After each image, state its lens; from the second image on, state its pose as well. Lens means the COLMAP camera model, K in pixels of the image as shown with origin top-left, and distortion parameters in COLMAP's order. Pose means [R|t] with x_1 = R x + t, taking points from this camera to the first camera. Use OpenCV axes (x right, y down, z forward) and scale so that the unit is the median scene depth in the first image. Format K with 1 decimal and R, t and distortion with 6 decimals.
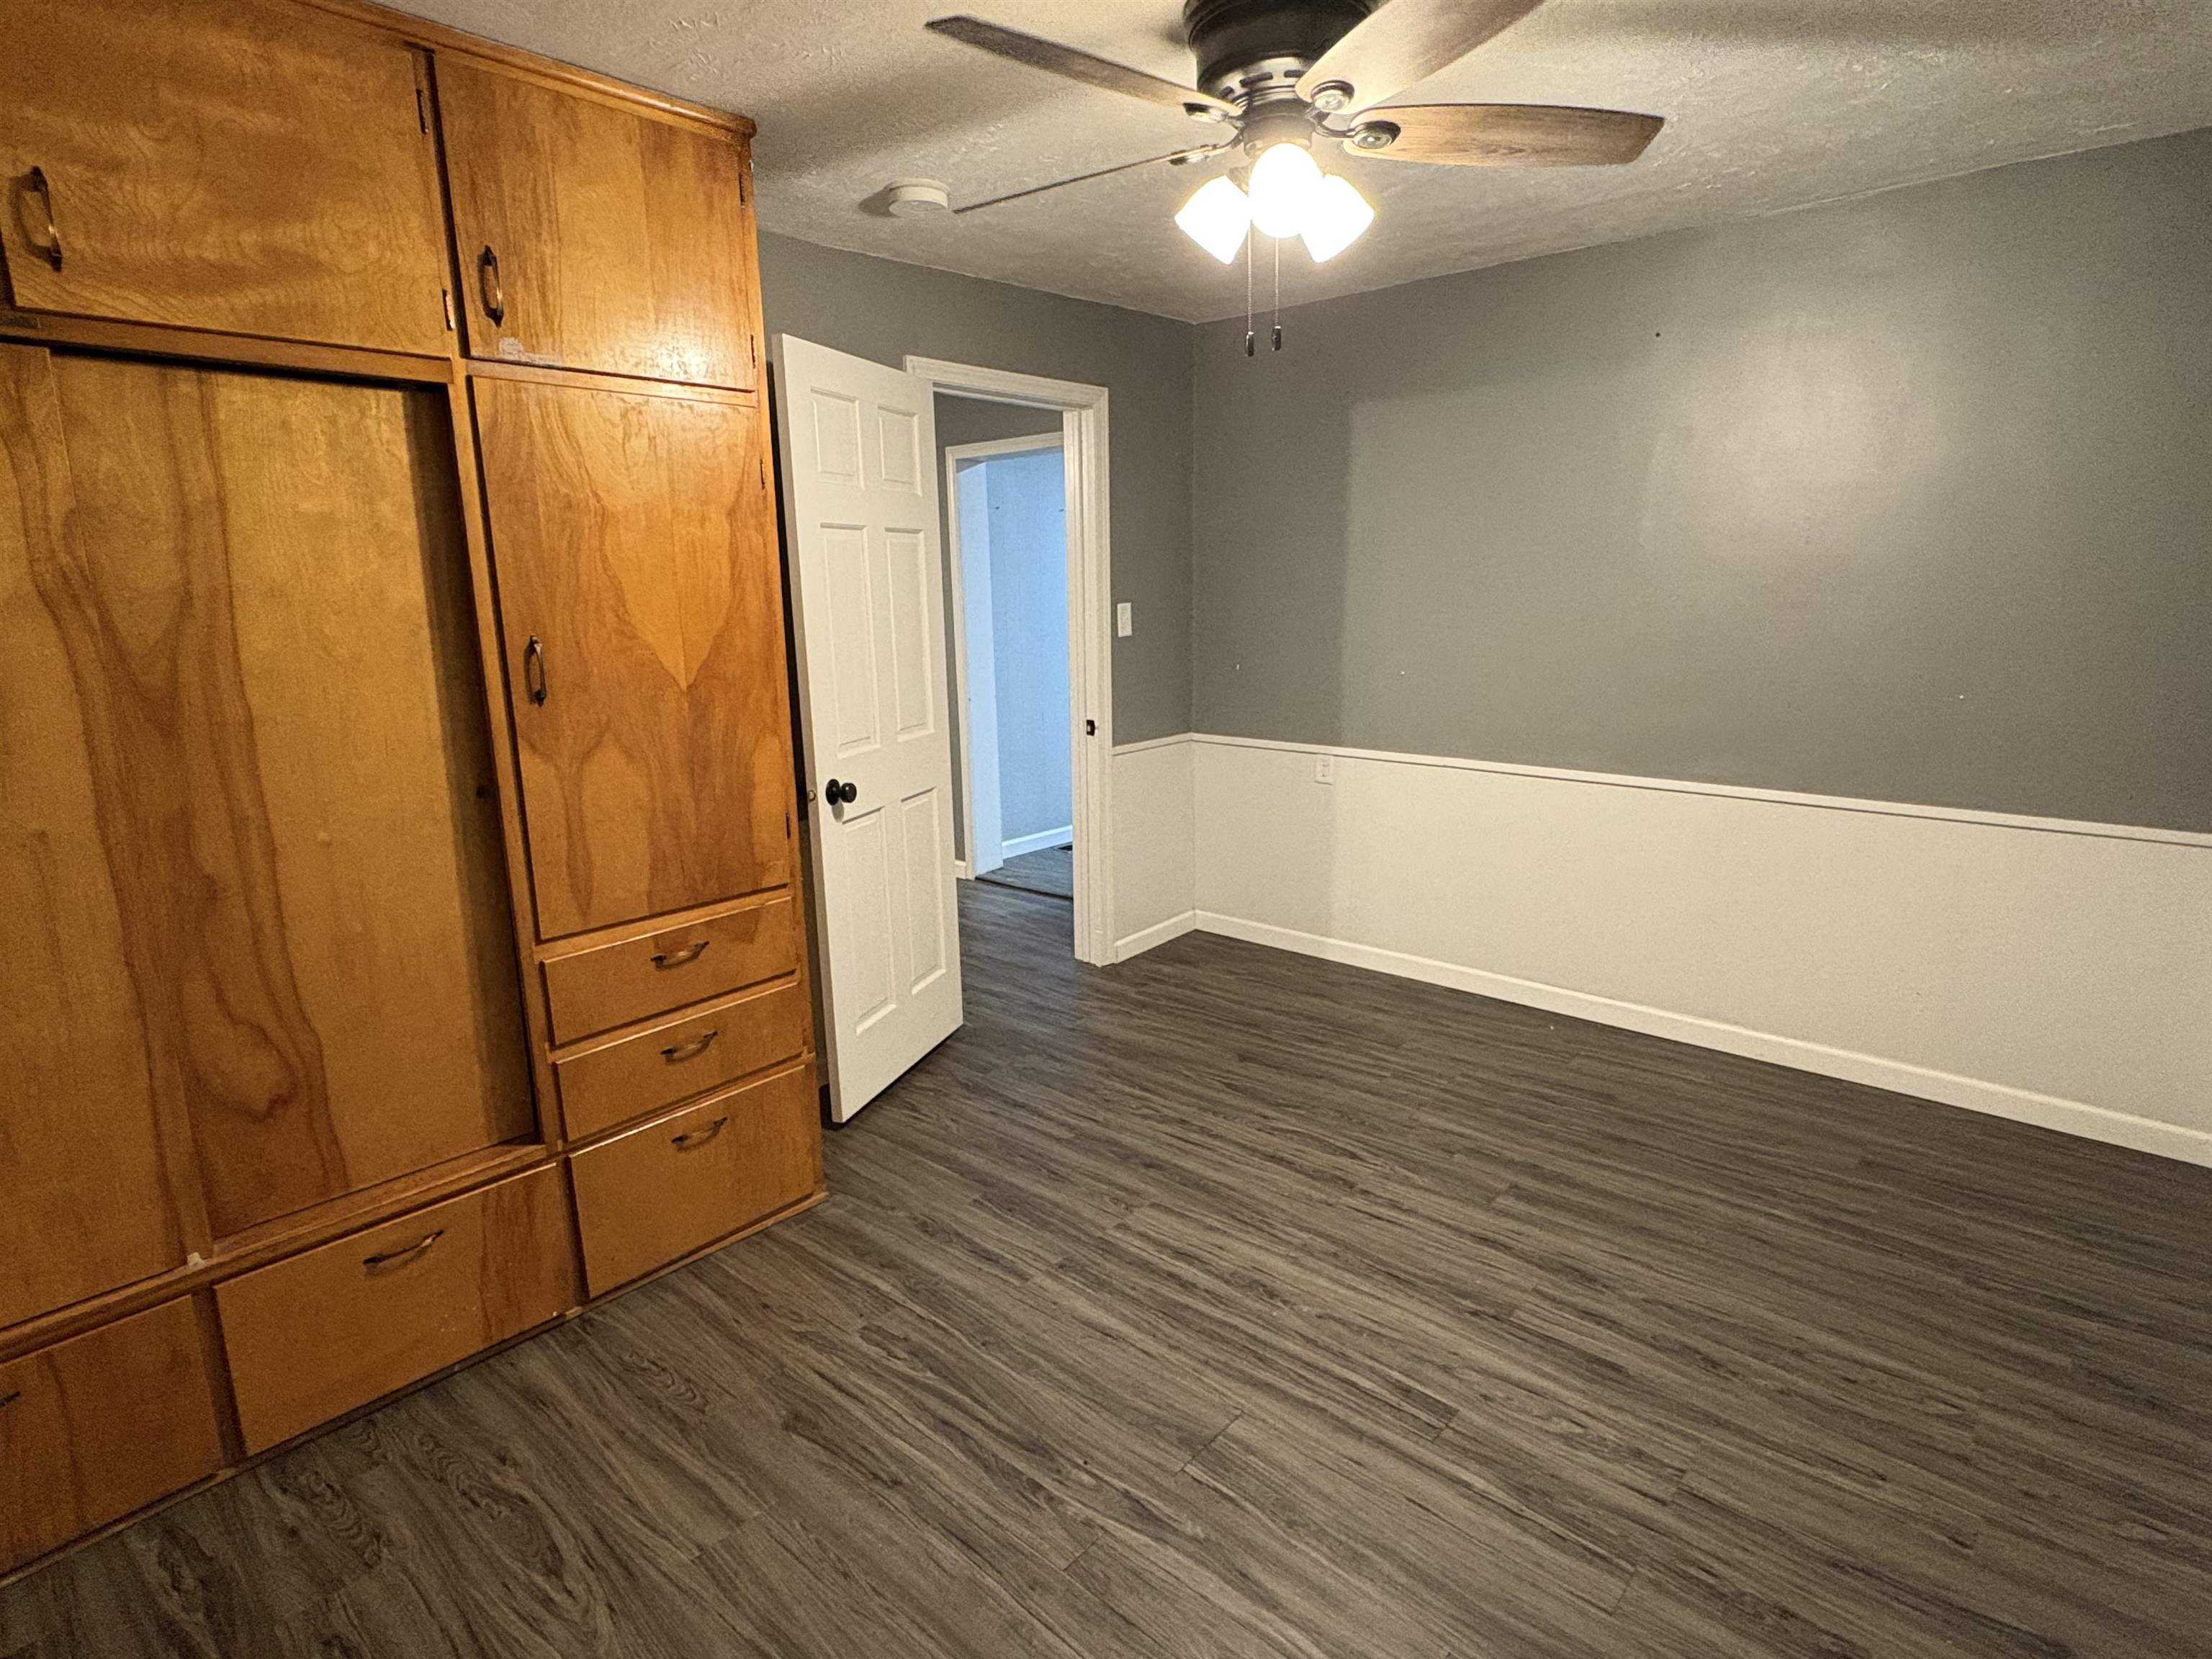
lens RADIAL K [[1159.2, 0, 1103.9], [0, 1159.2, 829.7], [0, 0, 1]] dist [-0.001968, 0.002972]
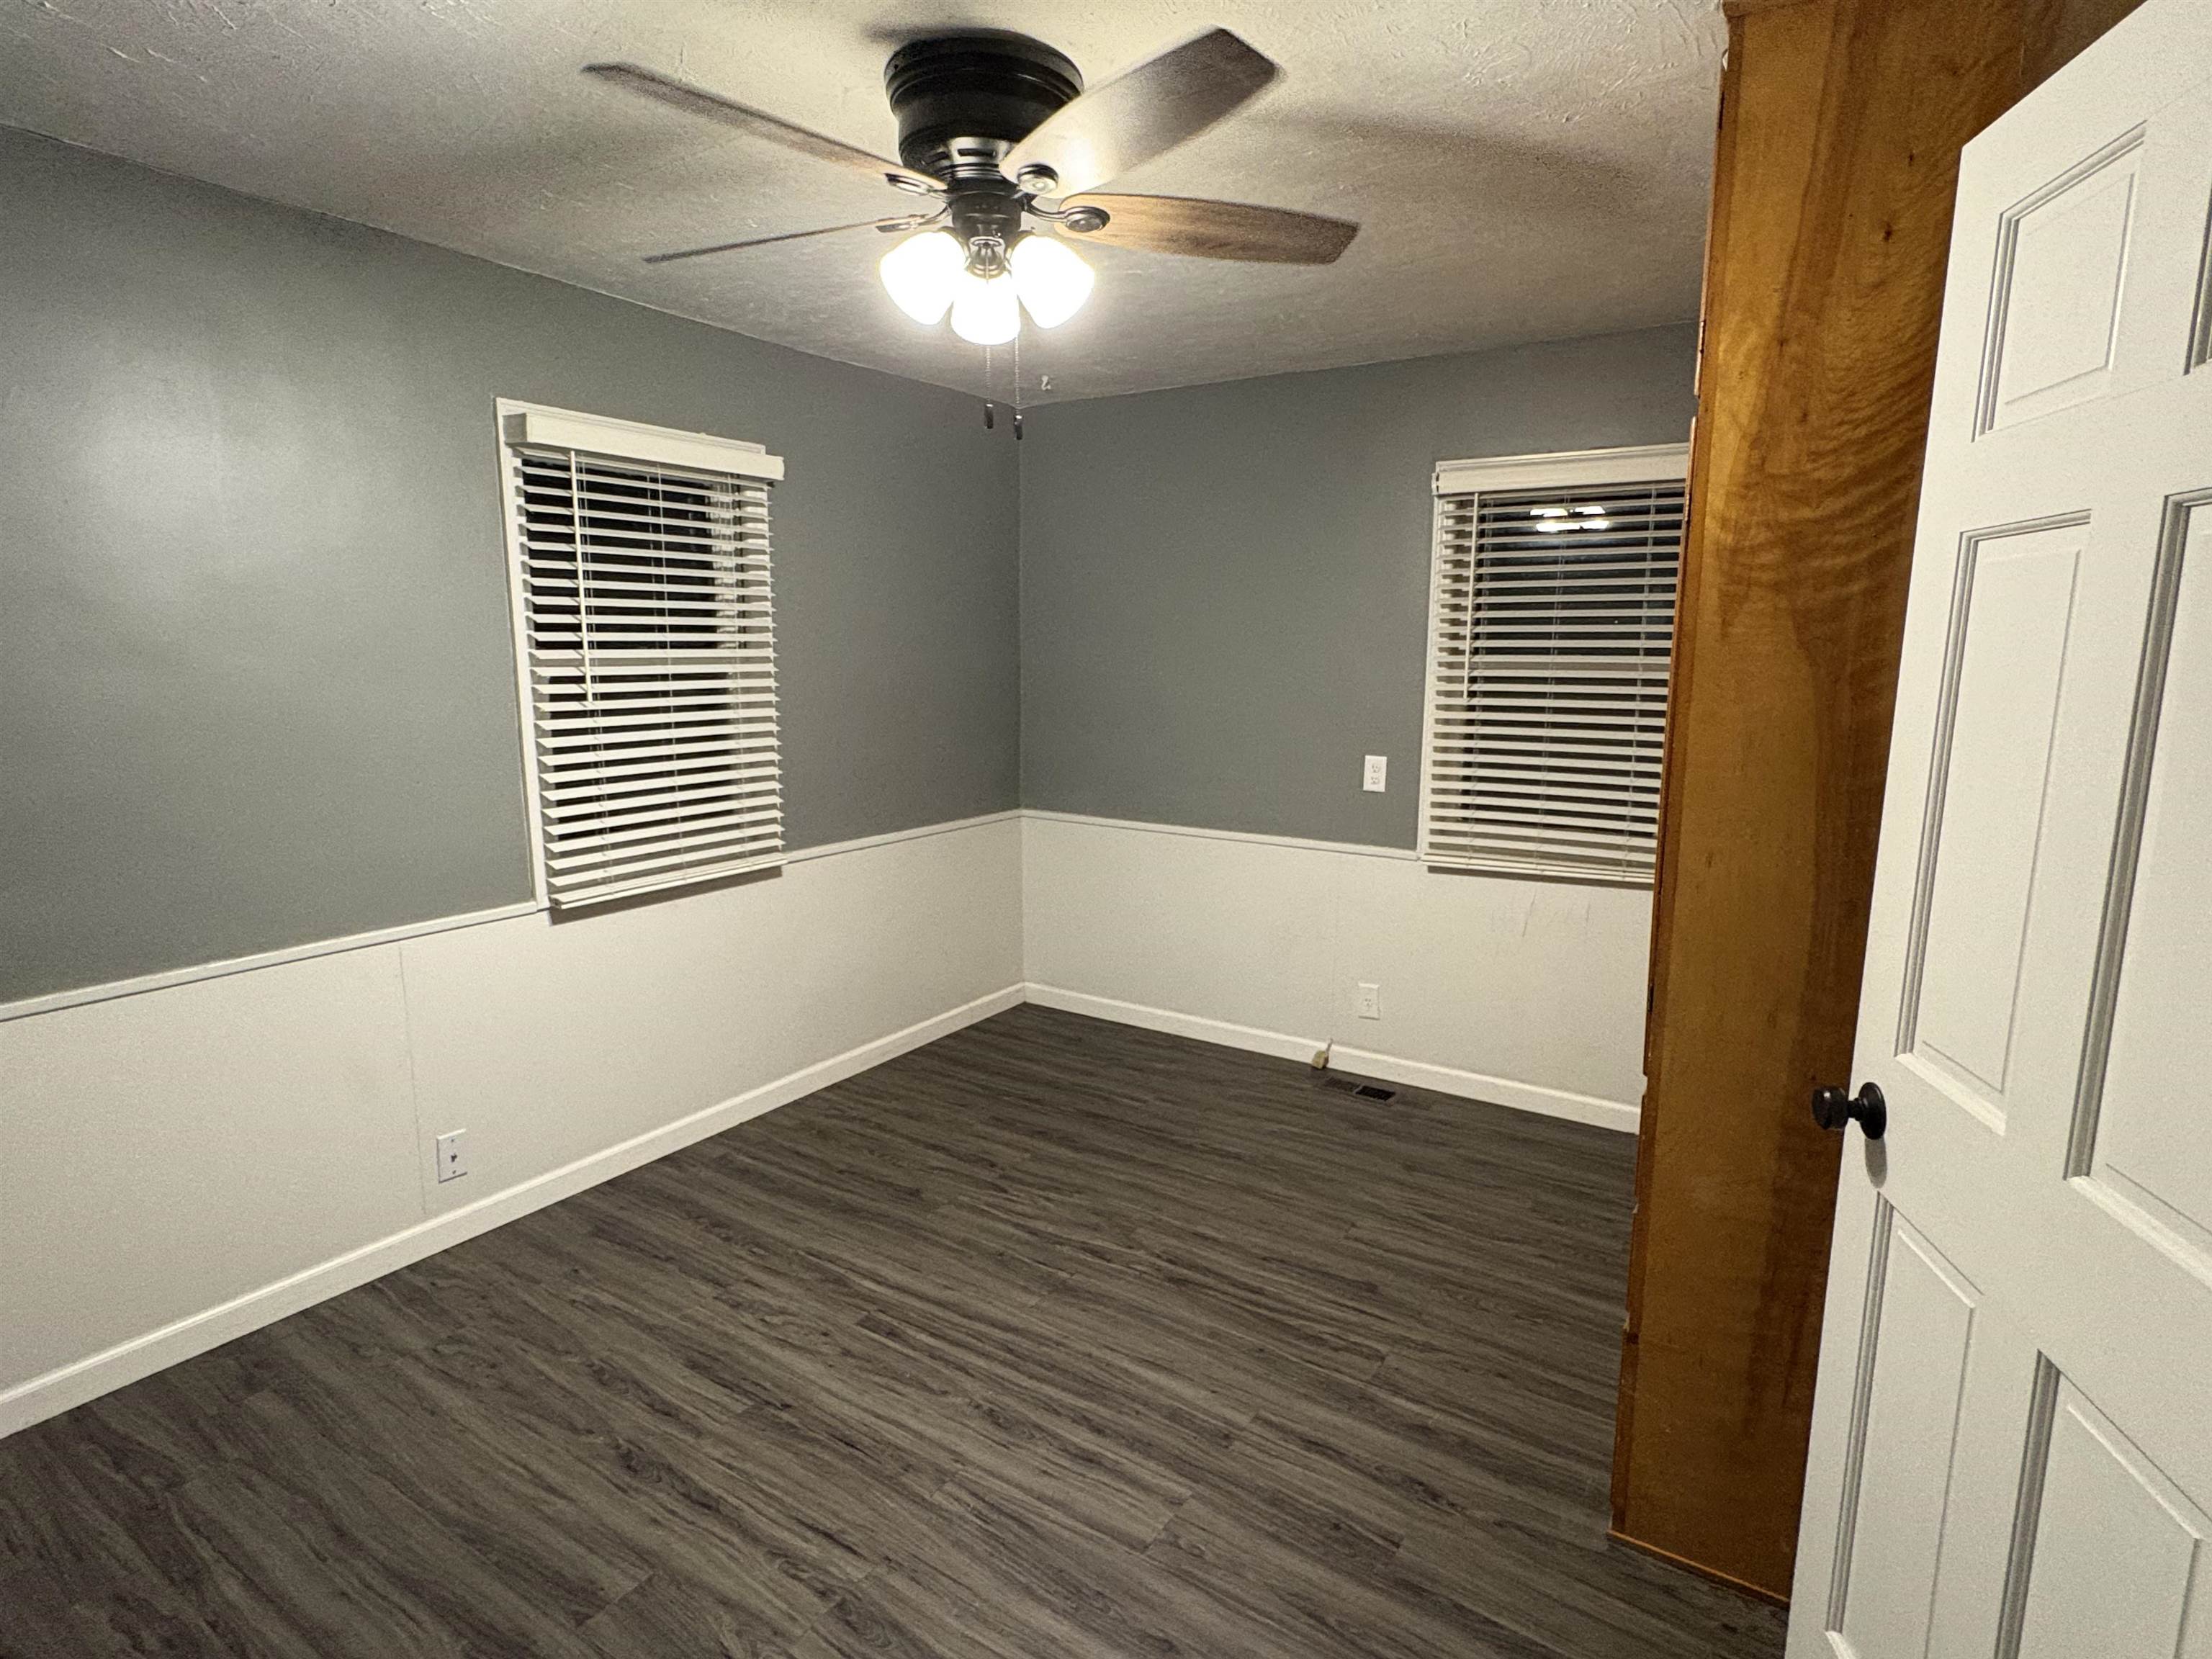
lens RADIAL K [[1159.2, 0, 1103.9], [0, 1159.2, 829.7], [0, 0, 1]] dist [-0.001968, 0.002972]
pose [[-0.989389, 0.037310, -0.140421, 0.173009], [-0.016553, 0.931229, 0.364058, -0.394488], [0.144348, 0.362519, -0.920730, 1.752921]]
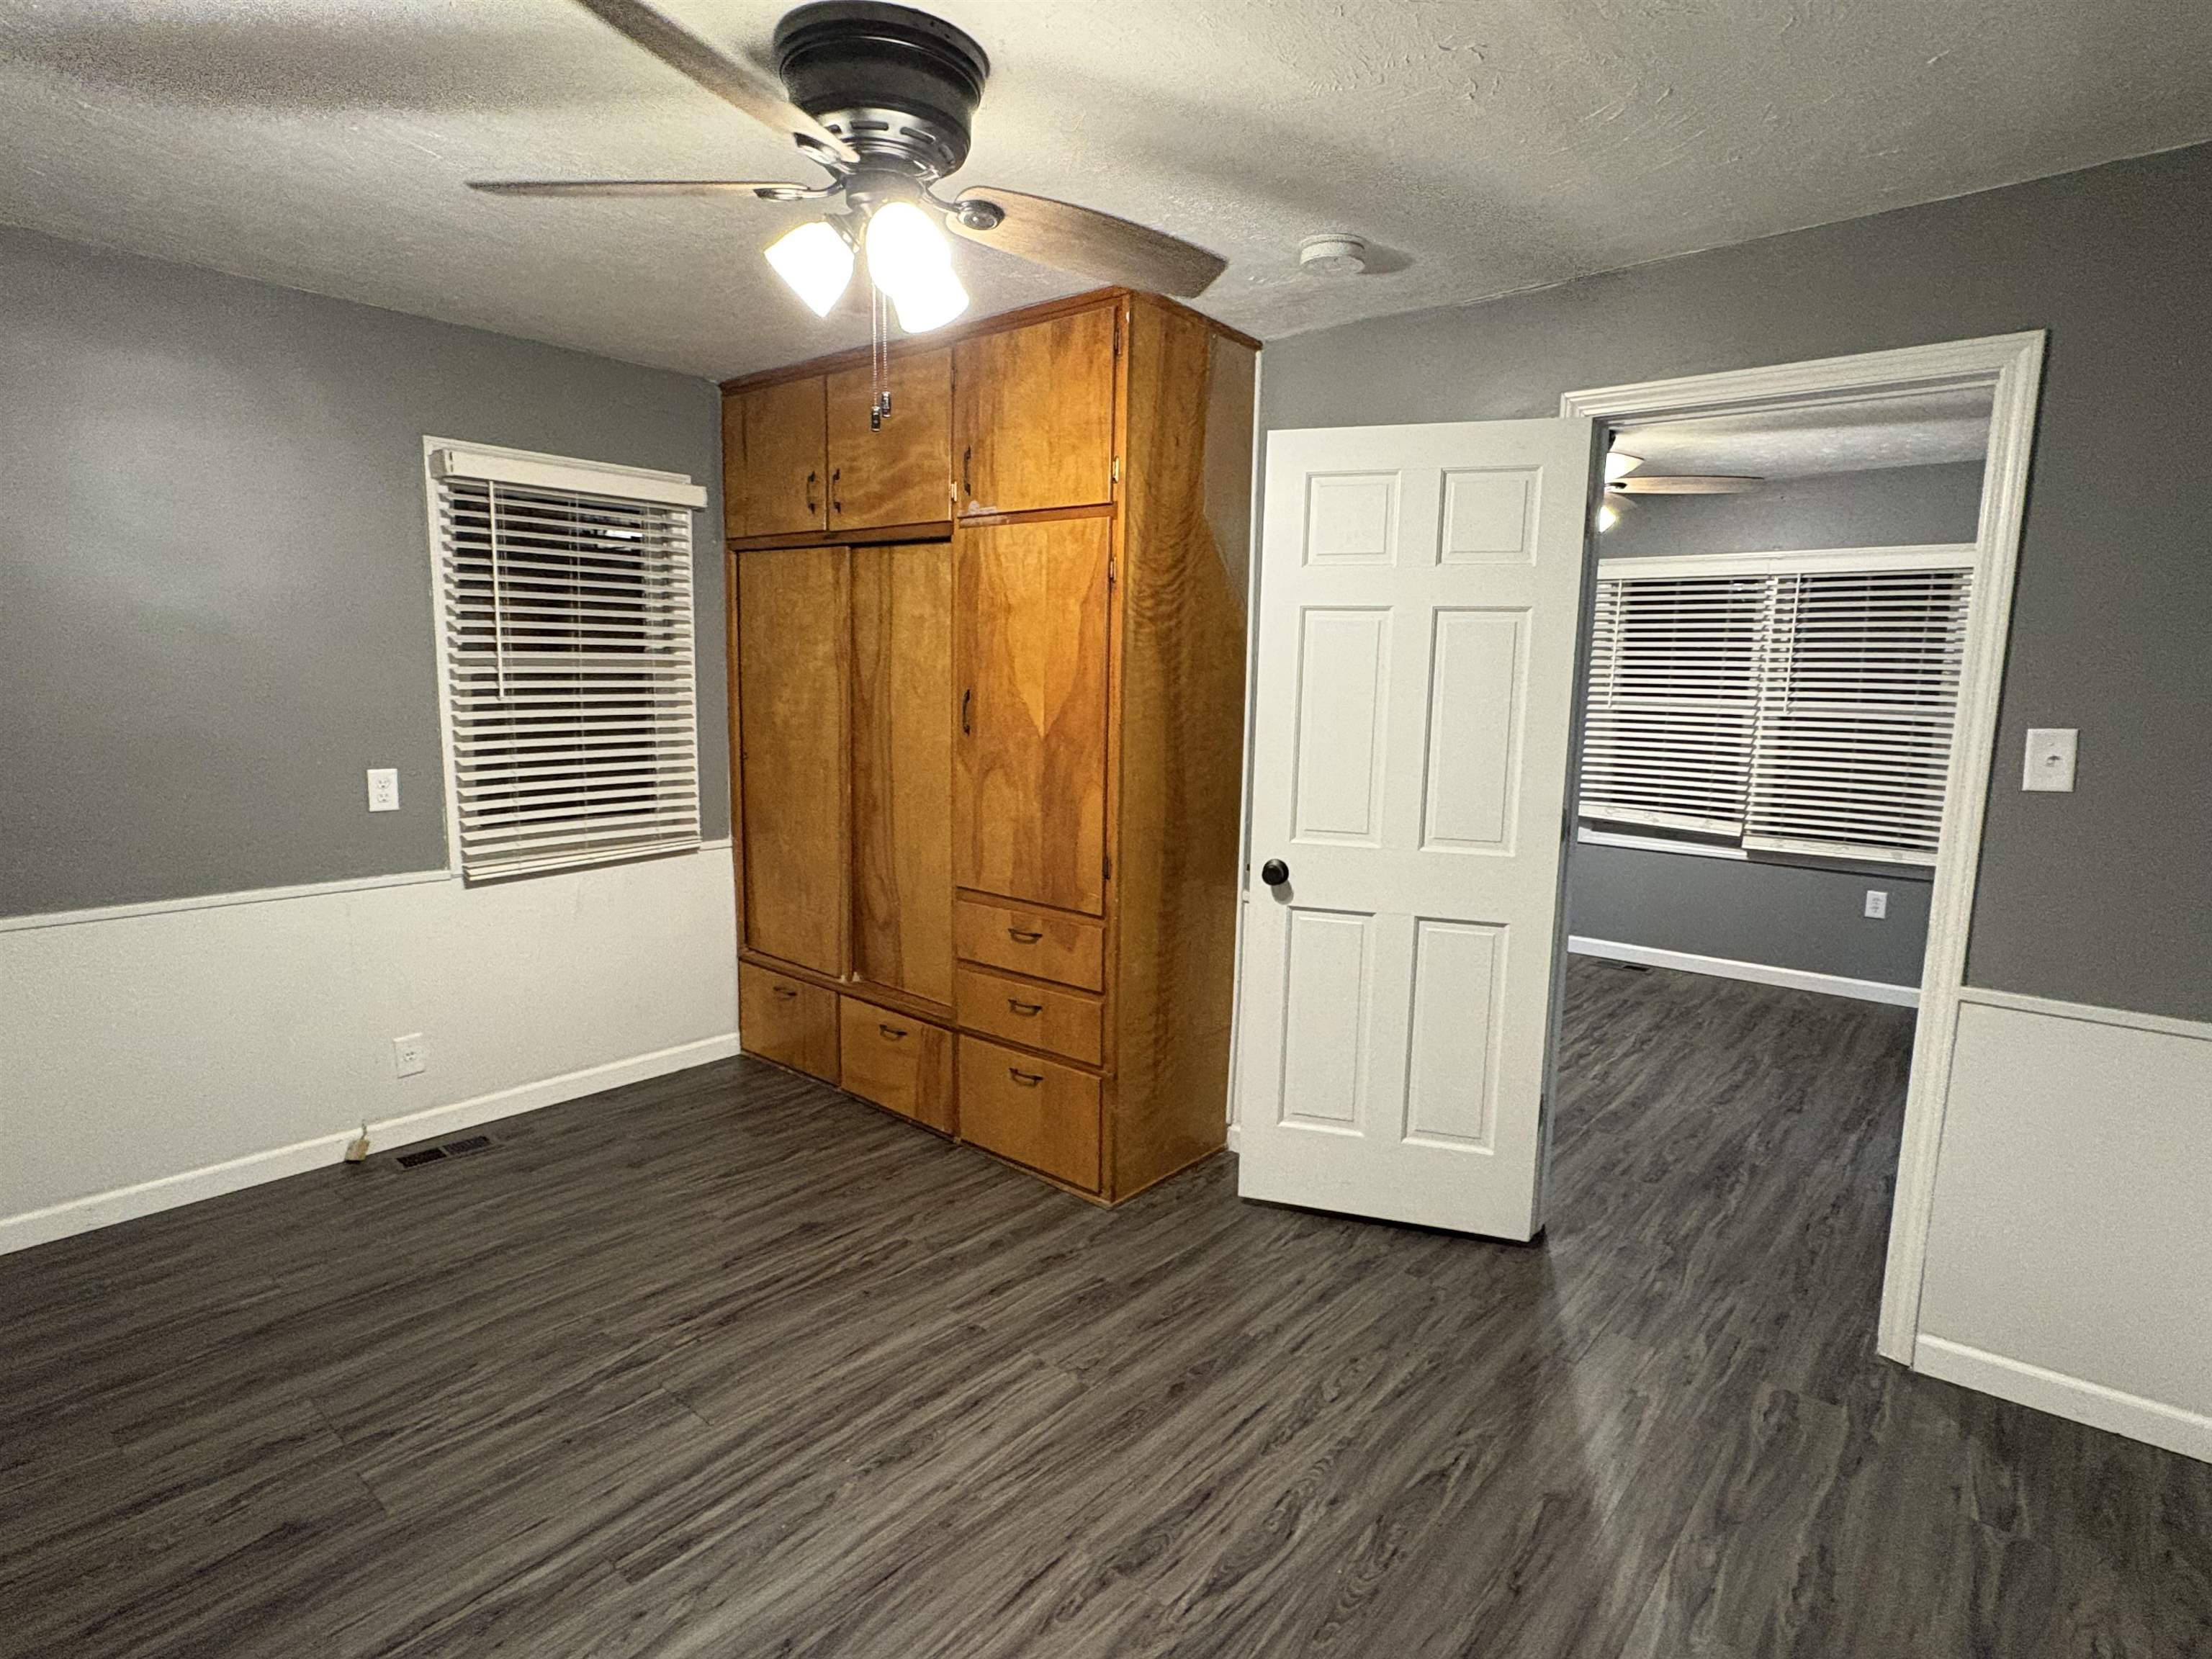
lens RADIAL K [[1159.2, 0, 1103.9], [0, 1159.2, 829.7], [0, 0, 1]] dist [-0.001968, 0.002972]
pose [[0.019493, 0.164192, -0.986236, 0.965946], [-0.230756, 0.960530, 0.155352, -0.244974], [0.972816, 0.224552, 0.056612, 1.032389]]
